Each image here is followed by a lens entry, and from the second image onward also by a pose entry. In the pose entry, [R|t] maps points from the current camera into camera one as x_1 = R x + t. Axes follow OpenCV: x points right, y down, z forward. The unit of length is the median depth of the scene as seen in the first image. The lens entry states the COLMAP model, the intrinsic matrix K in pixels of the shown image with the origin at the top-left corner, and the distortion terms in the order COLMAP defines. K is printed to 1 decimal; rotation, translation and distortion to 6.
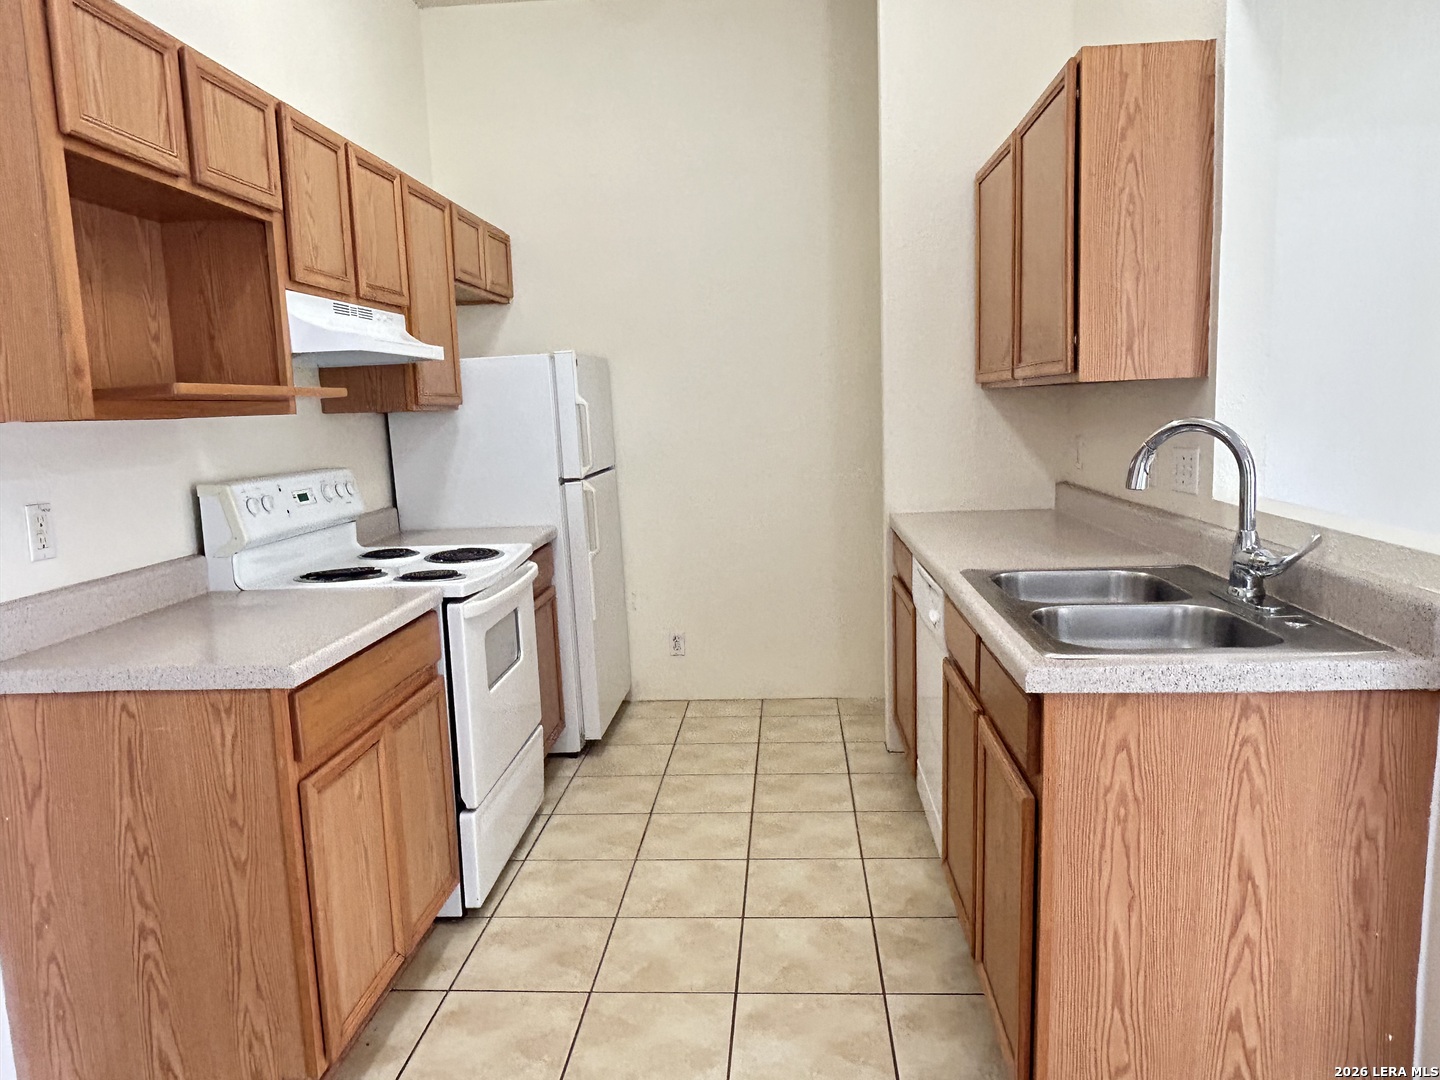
lens RADIAL K [[990.1, 0, 720.0], [0, 990.1, 540.0], [0, 0, 1]] dist [-0.022027, 0.000077]
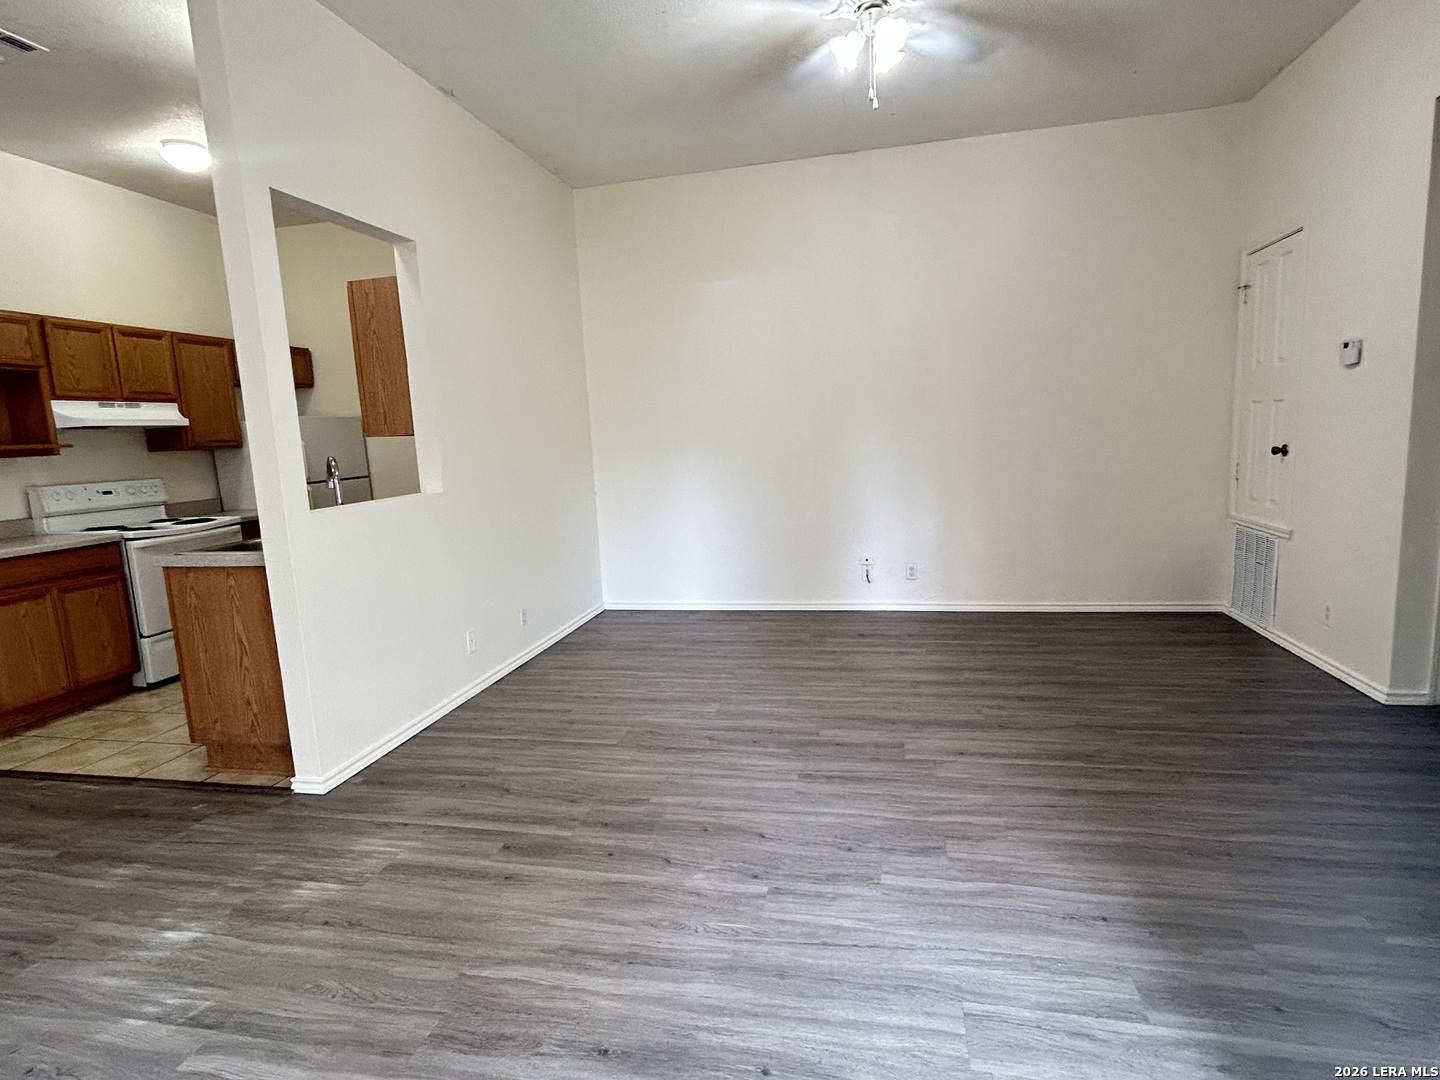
lens RADIAL K [[752.5, 0, 720.0], [0, 752.5, 540.0], [0, 0, 1]] dist [-0.001006, -0.000531]
pose [[0.988397, 0.009191, -0.151613, 1.325915], [-0.006745, 0.999839, 0.016640, 0.025946], [0.151741, -0.015425, 0.988300, -0.468999]]
